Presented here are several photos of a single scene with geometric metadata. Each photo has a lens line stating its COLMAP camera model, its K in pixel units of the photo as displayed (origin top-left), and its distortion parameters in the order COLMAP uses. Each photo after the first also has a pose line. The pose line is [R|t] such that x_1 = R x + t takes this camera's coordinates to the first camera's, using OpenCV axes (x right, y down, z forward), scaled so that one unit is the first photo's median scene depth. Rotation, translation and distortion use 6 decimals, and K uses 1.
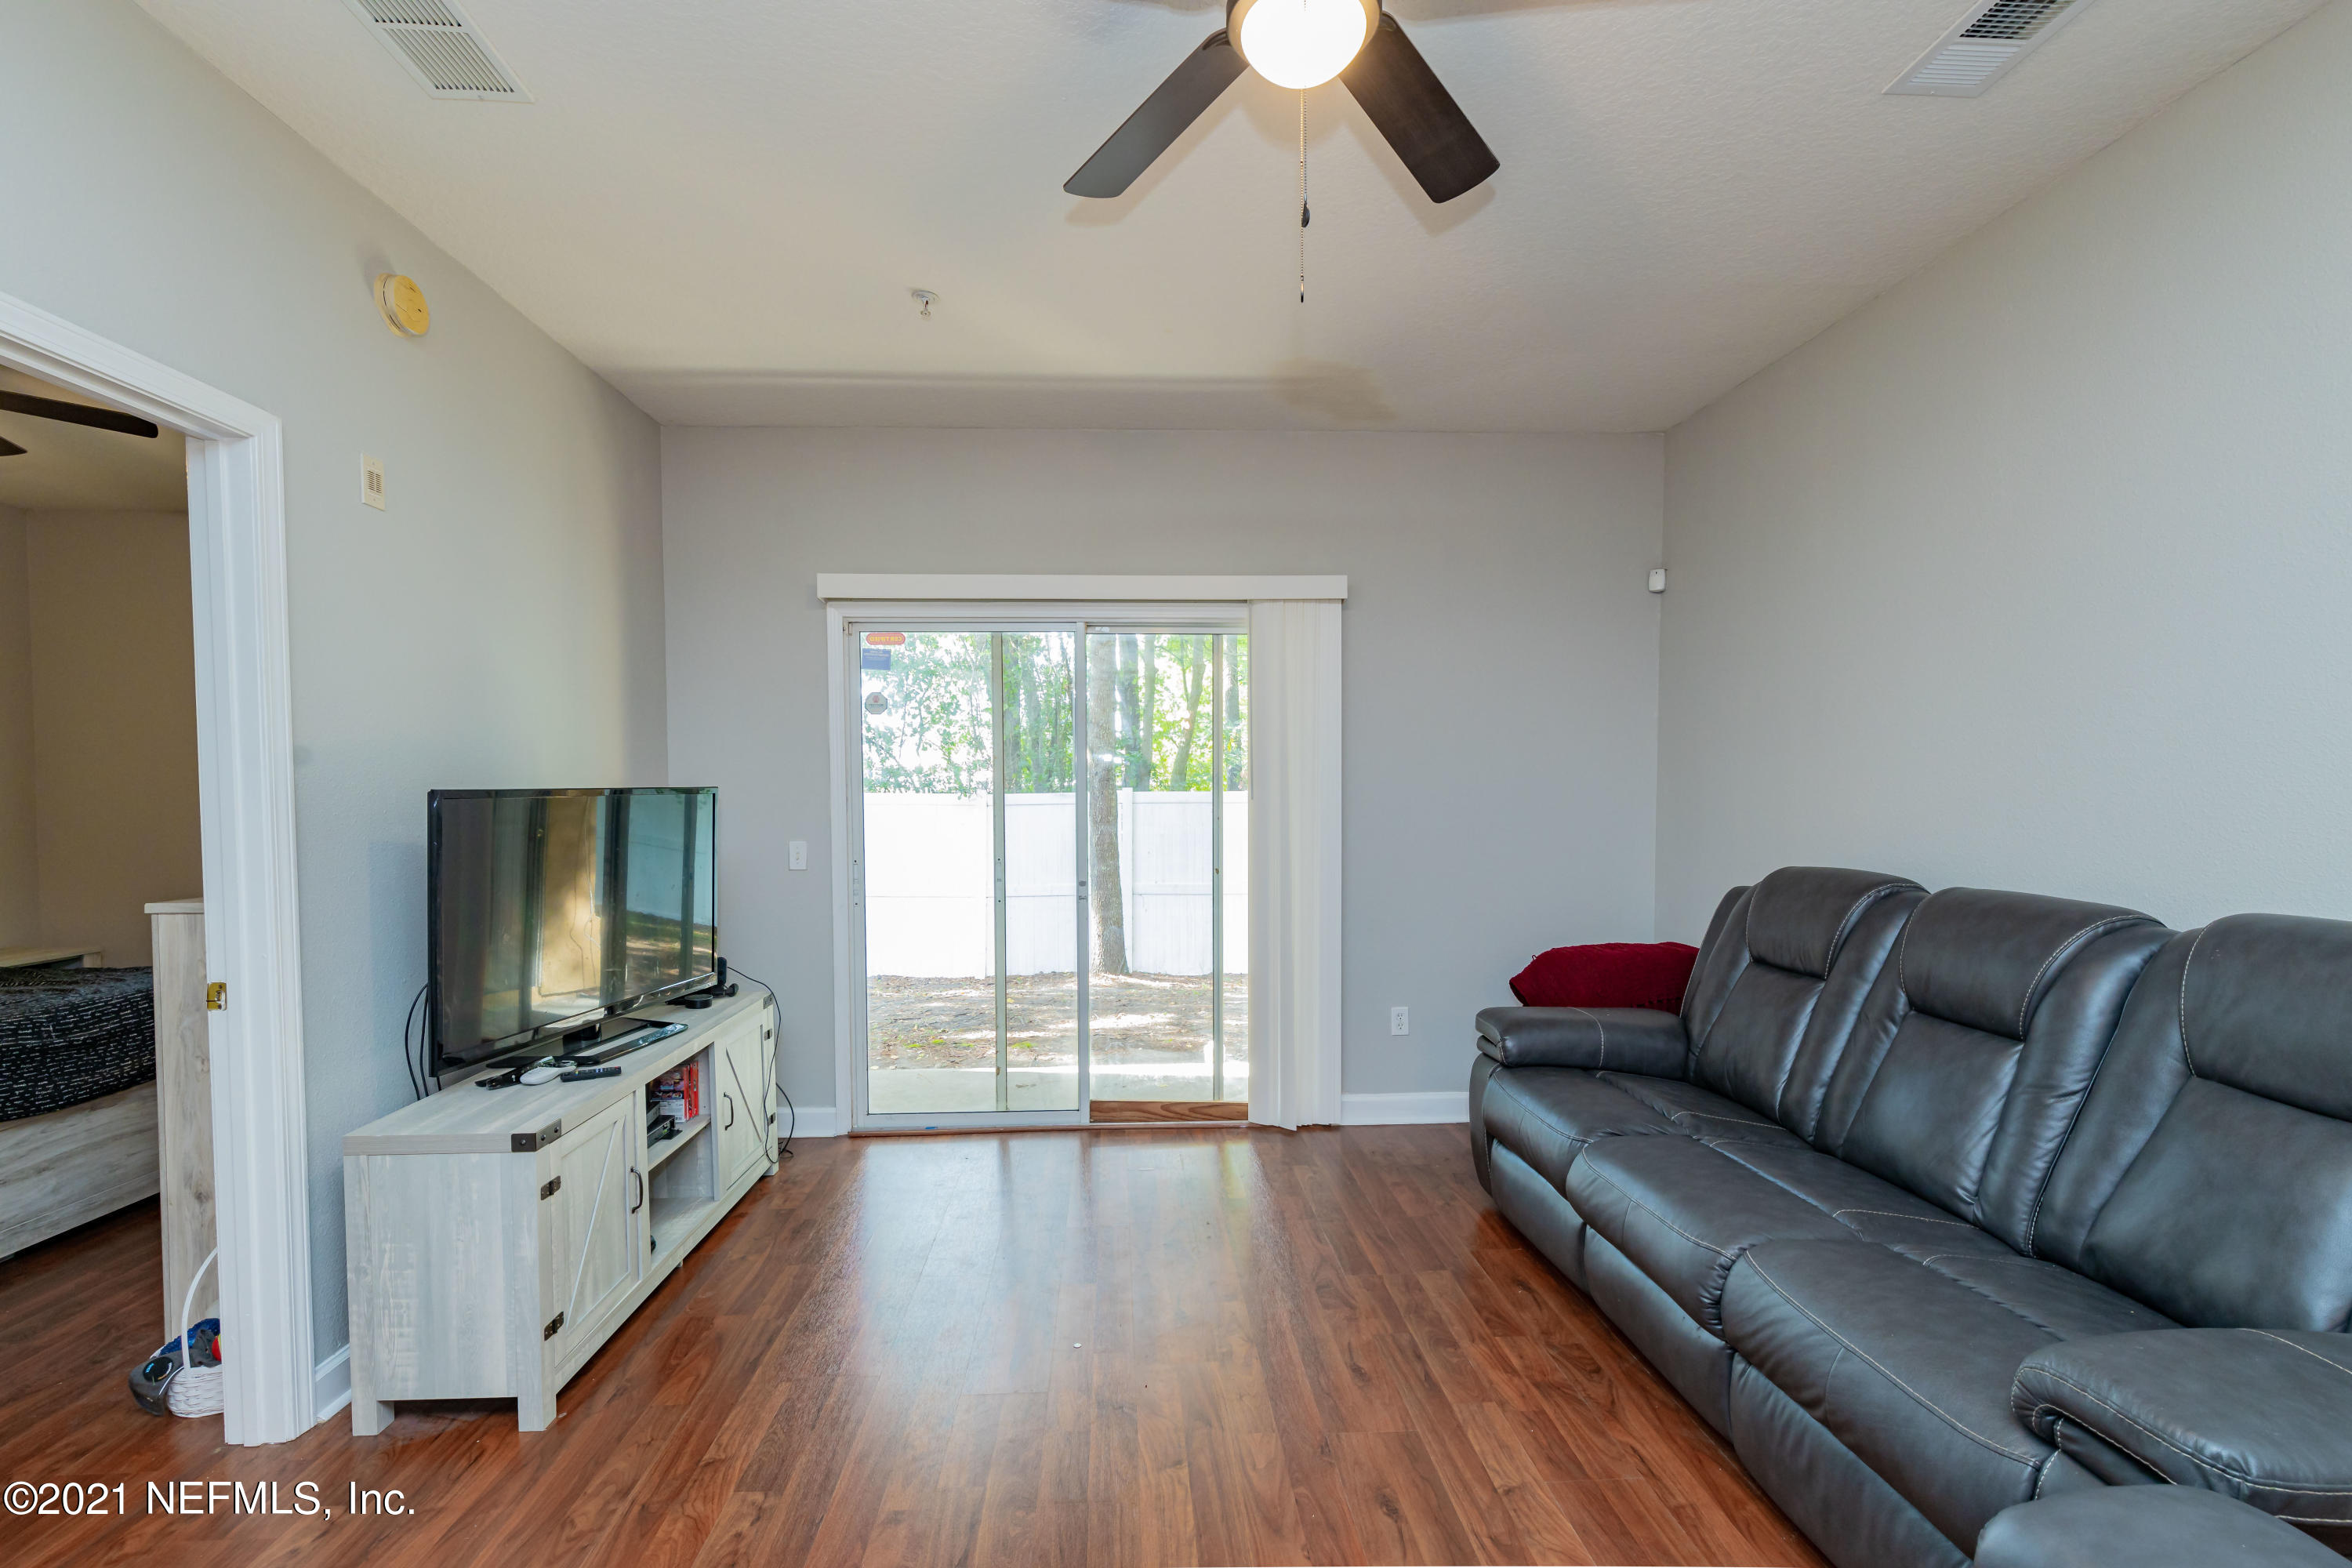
lens RADIAL K [[1029.8, 0, 1176.0], [0, 1029.8, 784.0], [0, 0, 1]] dist [-0.015934, 0.000010]
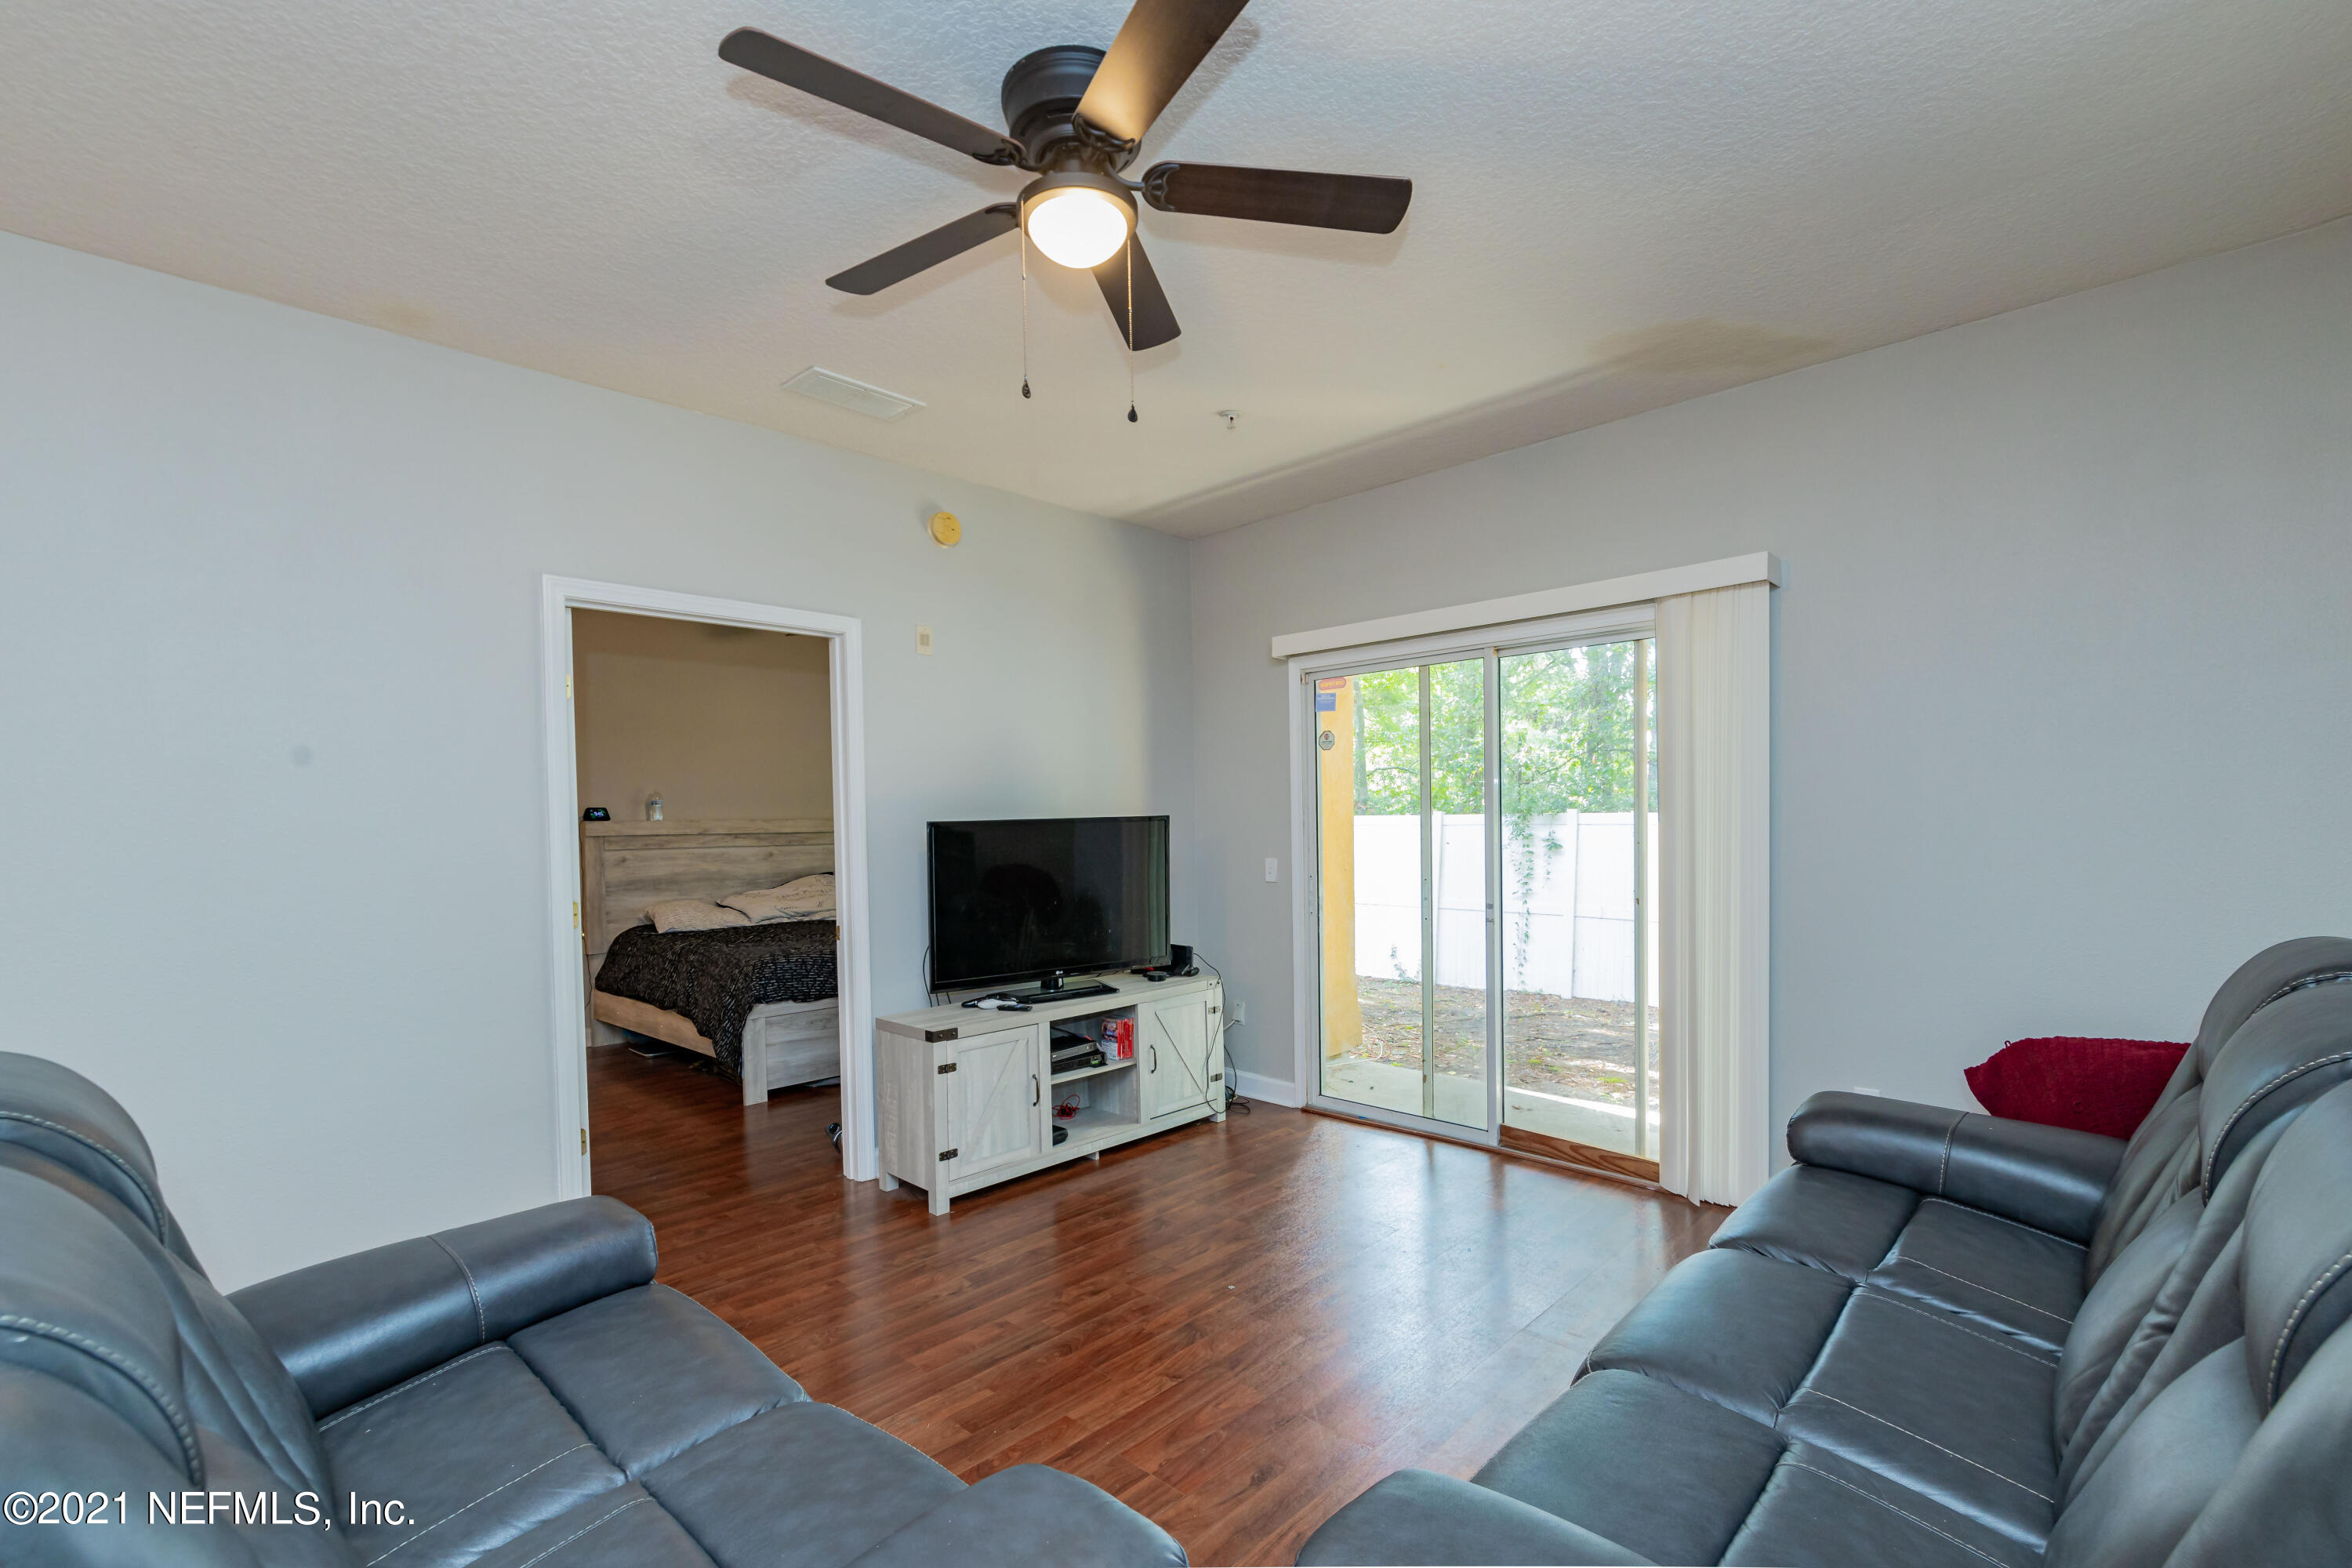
lens RADIAL K [[1029.8, 0, 1176.0], [0, 1029.8, 784.0], [0, 0, 1]] dist [-0.015934, 0.000010]
pose [[0.671278, -0.031264, -0.740546, 0.464434], [0.018043, 0.999503, -0.025842, -0.002545], [0.740986, 0.003986, 0.671508, 0.097054]]
